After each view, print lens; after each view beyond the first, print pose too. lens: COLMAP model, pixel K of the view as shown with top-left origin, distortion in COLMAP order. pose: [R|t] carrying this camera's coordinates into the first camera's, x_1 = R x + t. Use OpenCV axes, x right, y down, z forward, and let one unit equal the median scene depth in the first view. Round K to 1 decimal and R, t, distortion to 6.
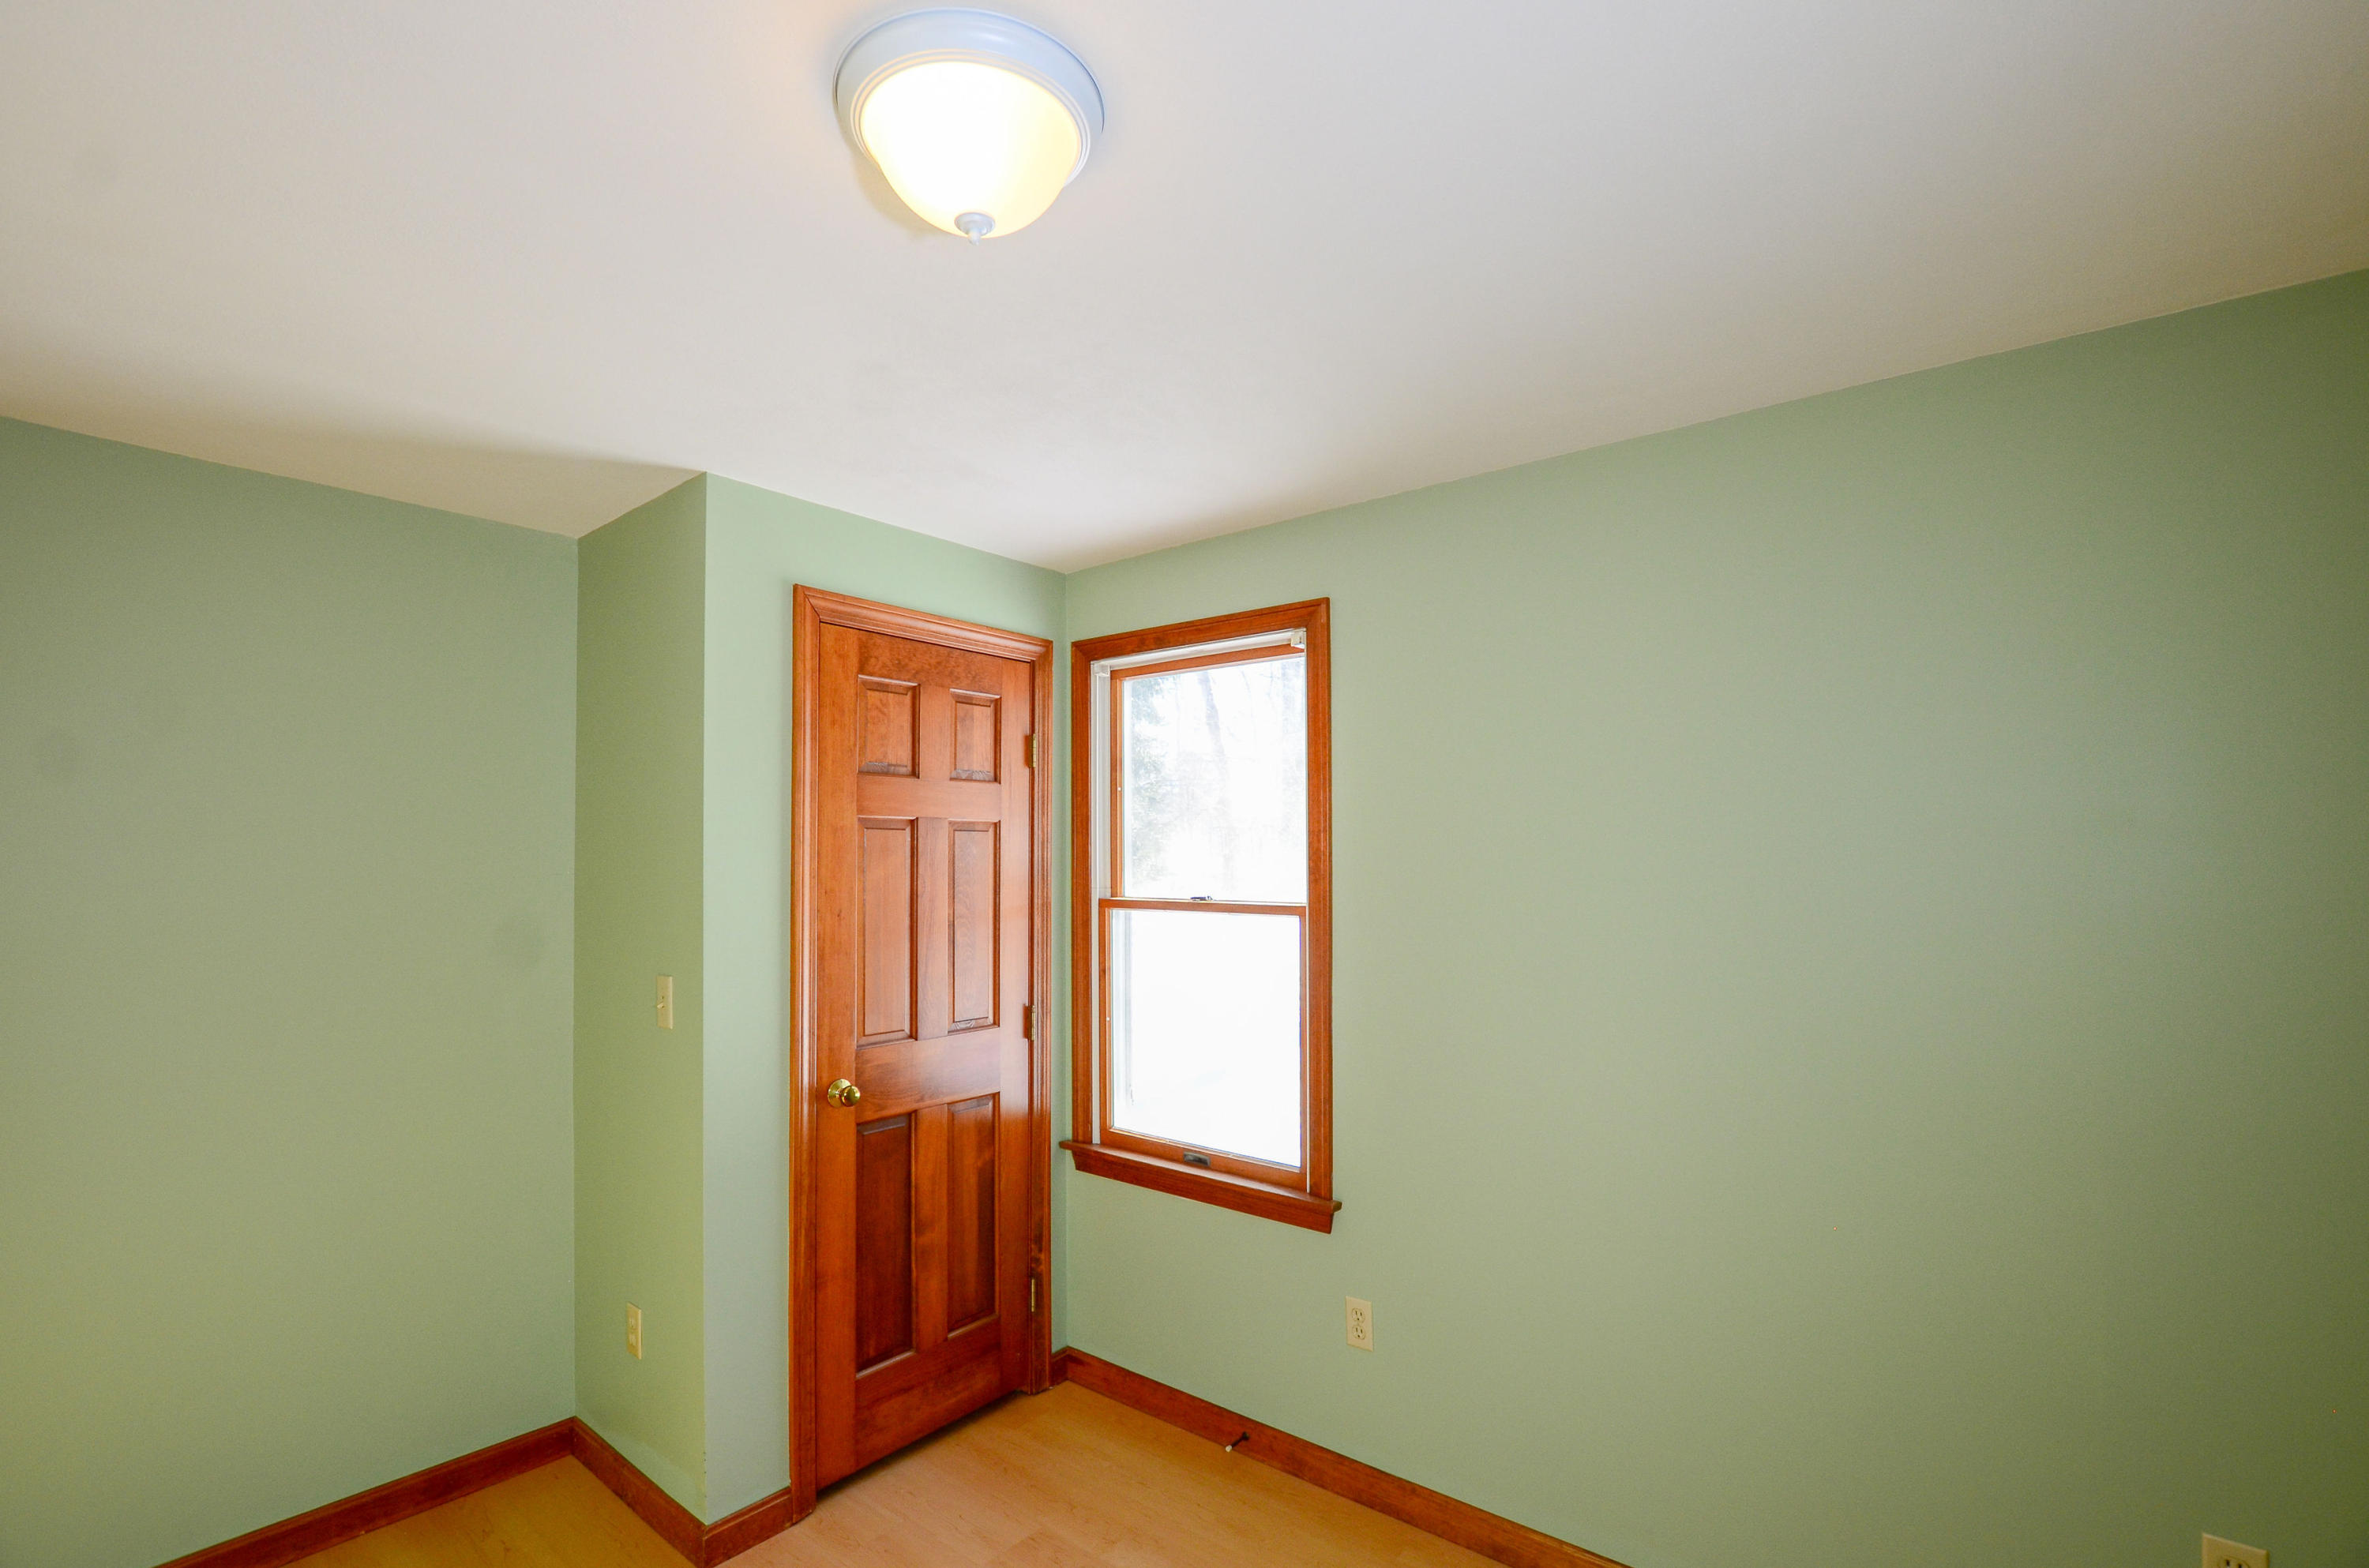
lens RADIAL K [[1095.9, 0, 1141.5], [0, 1095.9, 841.8], [0, 0, 1]] dist [-0.012868, 0.000869]
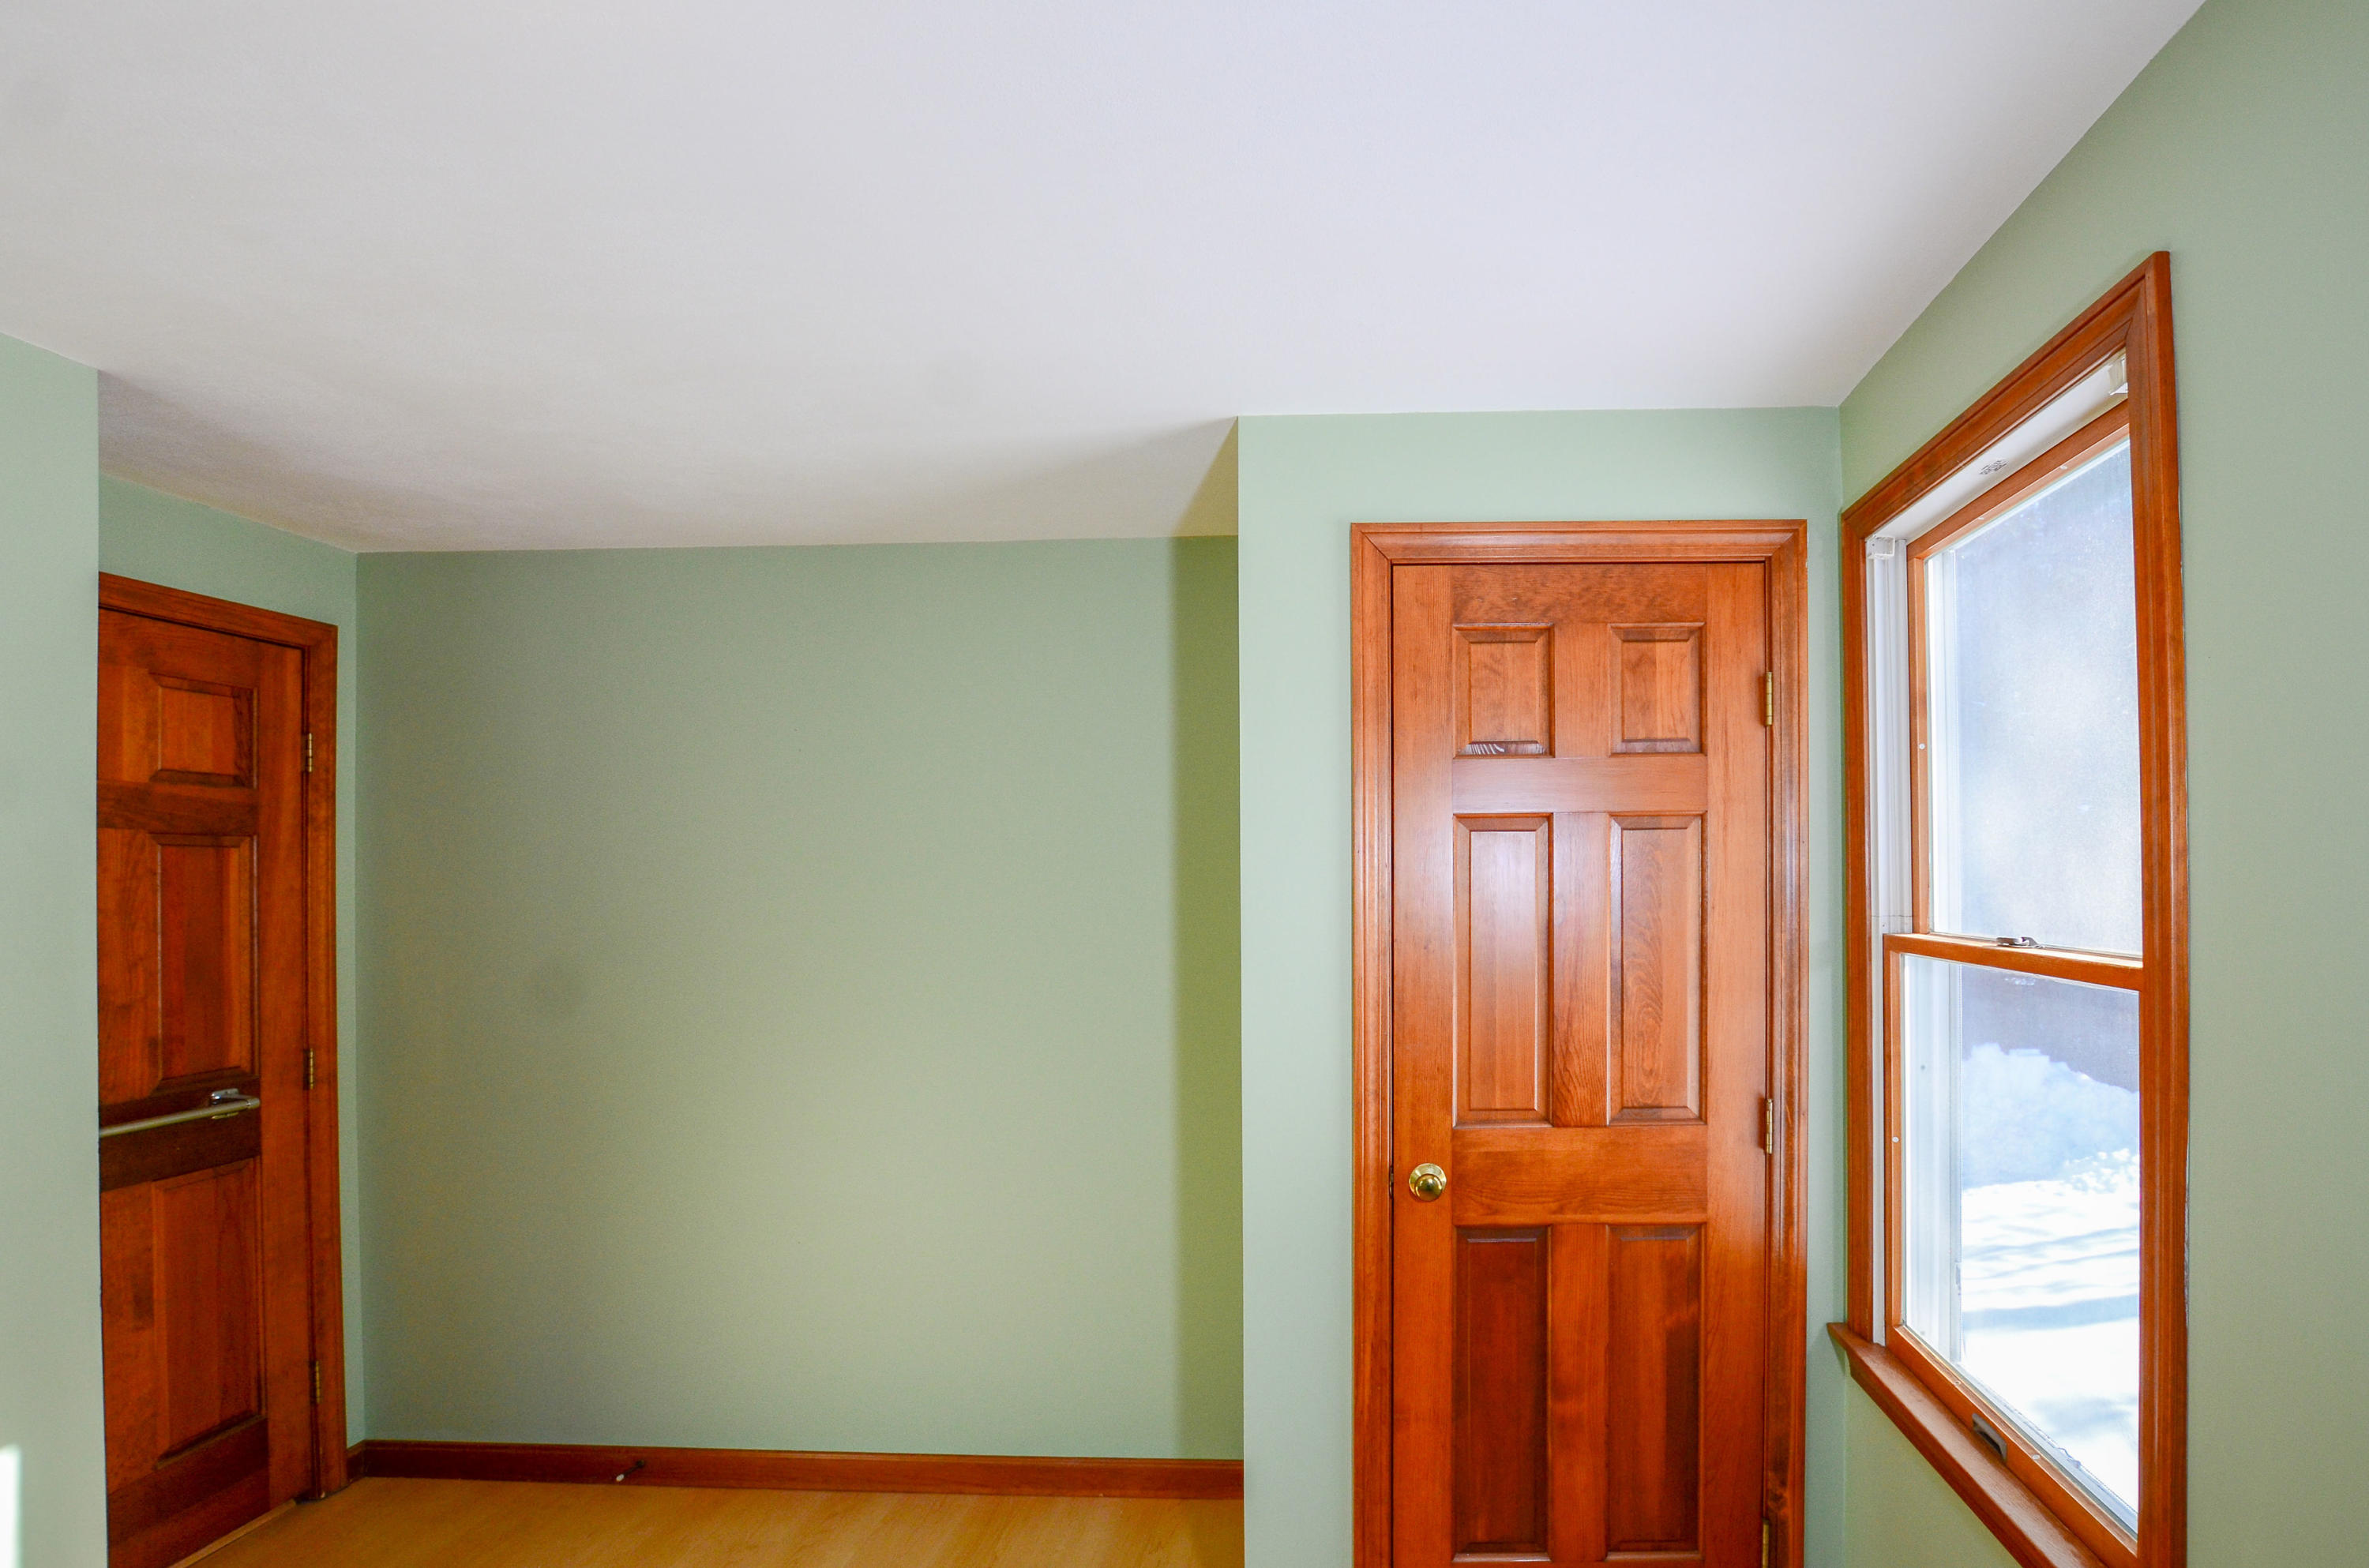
lens RADIAL K [[1145.9, 0, 1184.5], [0, 1145.9, 872.7], [0, 0, 1]] dist [-0.020568, 0.000192]
pose [[0.628101, -0.008129, -0.778089, 0.220987], [0.021869, 0.999735, 0.007209, 0.005908], [0.777824, -0.021544, 0.628112, 0.348898]]
